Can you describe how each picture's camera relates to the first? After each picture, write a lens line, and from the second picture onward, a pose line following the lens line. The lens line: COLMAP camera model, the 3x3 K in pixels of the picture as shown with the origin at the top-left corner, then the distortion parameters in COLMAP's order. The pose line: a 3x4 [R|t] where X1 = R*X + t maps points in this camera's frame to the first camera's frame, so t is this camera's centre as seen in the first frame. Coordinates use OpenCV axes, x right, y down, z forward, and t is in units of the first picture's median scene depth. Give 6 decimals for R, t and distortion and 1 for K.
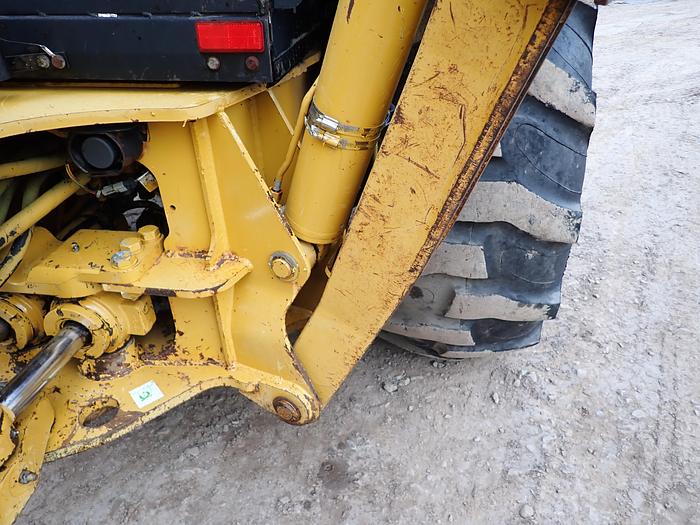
lens RADIAL K [[522.4, 0, 349.8], [0, 522.4, 261.9], [0, 0, 1]] dist [0.010618, -0.004179]
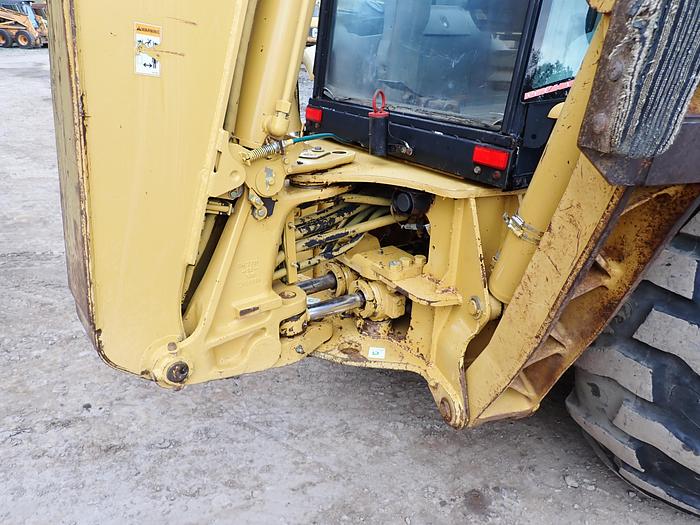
lens RADIAL K [[522.4, 0, 349.8], [0, 522.4, 261.9], [0, 0, 1]] dist [0.010618, -0.004179]
pose [[0.680165, 0.325599, -0.656781, 0.498676], [-0.426543, 0.904443, 0.006648, 0.030772], [0.596186, 0.275623, 0.754052, -0.304856]]
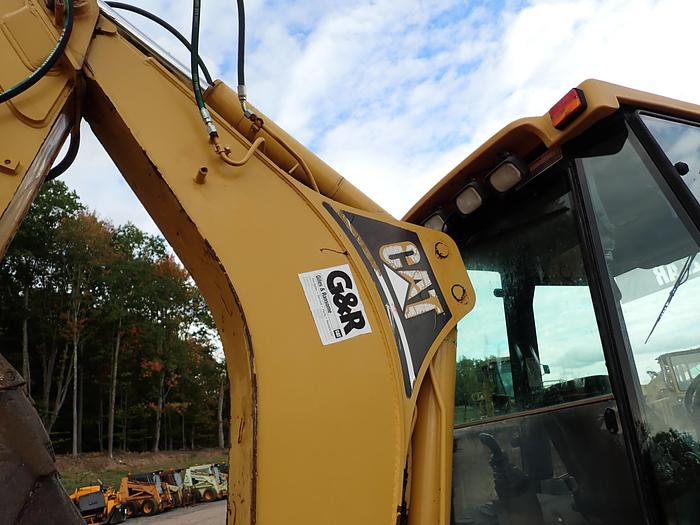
lens RADIAL K [[523.2, 0, 350.2], [0, 523.2, 263.3], [0, 0, 1]] dist [0.006486, 0.001036]
pose [[0.543853, -0.339510, -0.767435, 0.616152], [-0.337678, 0.748663, -0.570505, -0.250907], [0.768243, 0.569417, 0.292518, -0.656050]]
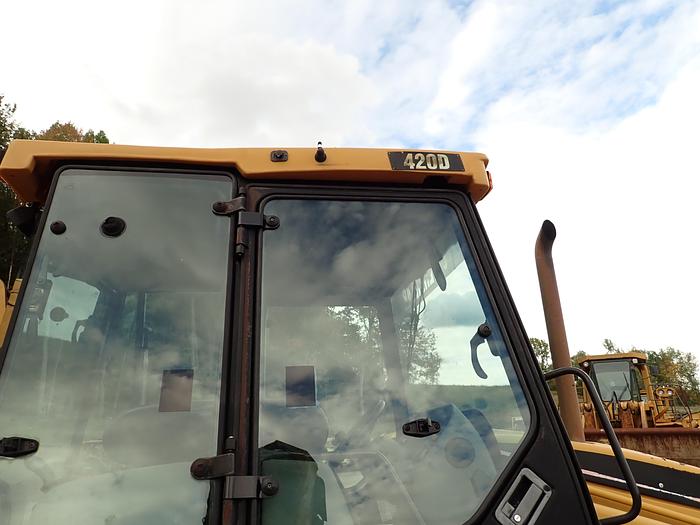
lens RADIAL K [[522.4, 0, 349.8], [0, 522.4, 261.9], [0, 0, 1]] dist [0.010618, -0.004179]
pose [[0.296501, -0.312796, -0.902356, 1.647283], [-0.481387, 0.767086, -0.424082, -1.285349], [0.824835, 0.560123, 0.076866, 0.955142]]
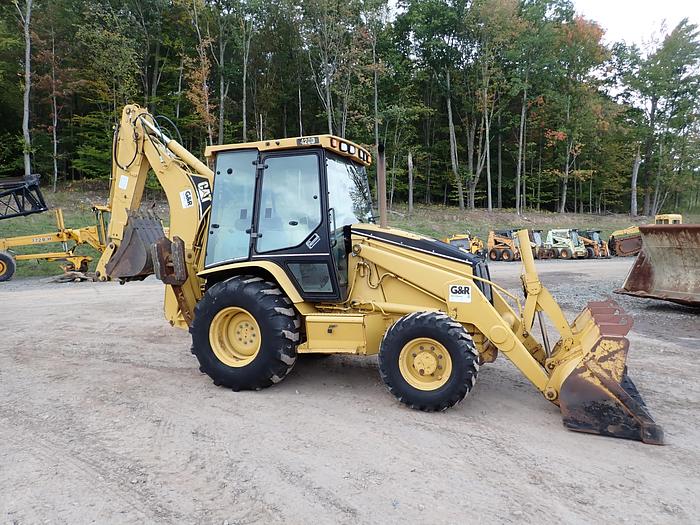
lens RADIAL K [[522.4, 0, 349.8], [0, 522.4, 261.9], [0, 0, 1]] dist [0.010618, -0.004179]
pose [[-0.214278, 0.056265, -0.975151, 5.459746], [-0.510605, 0.844620, 0.160934, -2.431533], [0.832687, 0.532401, -0.152255, 2.941552]]
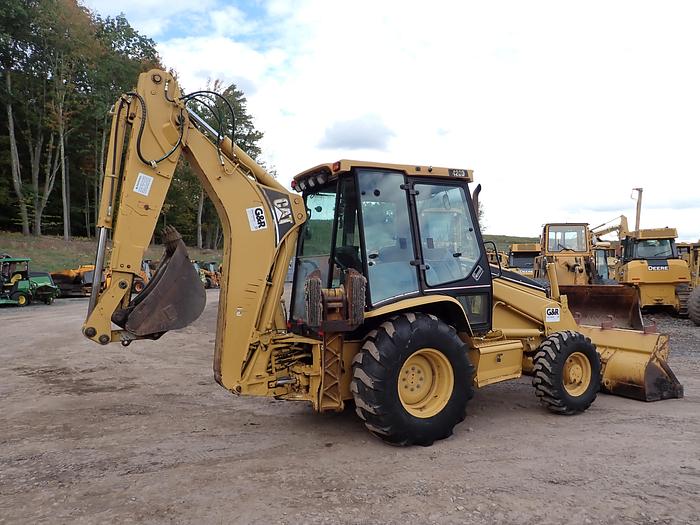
lens RADIAL K [[522.4, 0, 349.8], [0, 522.4, 261.9], [0, 0, 1]] dist [0.010618, -0.004179]
pose [[0.594029, 0.000718, -0.804443, 3.905661], [-0.426861, 0.847885, -0.314453, 0.529033], [0.681849, 0.530180, 0.503975, -1.859723]]
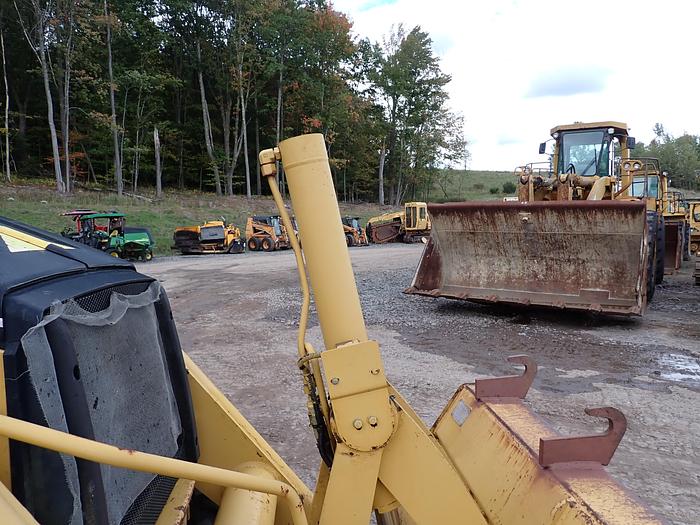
lens RADIAL K [[522.4, 0, 349.8], [0, 522.4, 261.9], [0, 0, 1]] dist [0.010618, -0.004179]
pose [[0.228538, 0.075852, -0.970576, 1.055732], [-0.507978, 0.859773, -0.052420, -2.512424], [0.830499, 0.505011, 0.235022, 3.369512]]
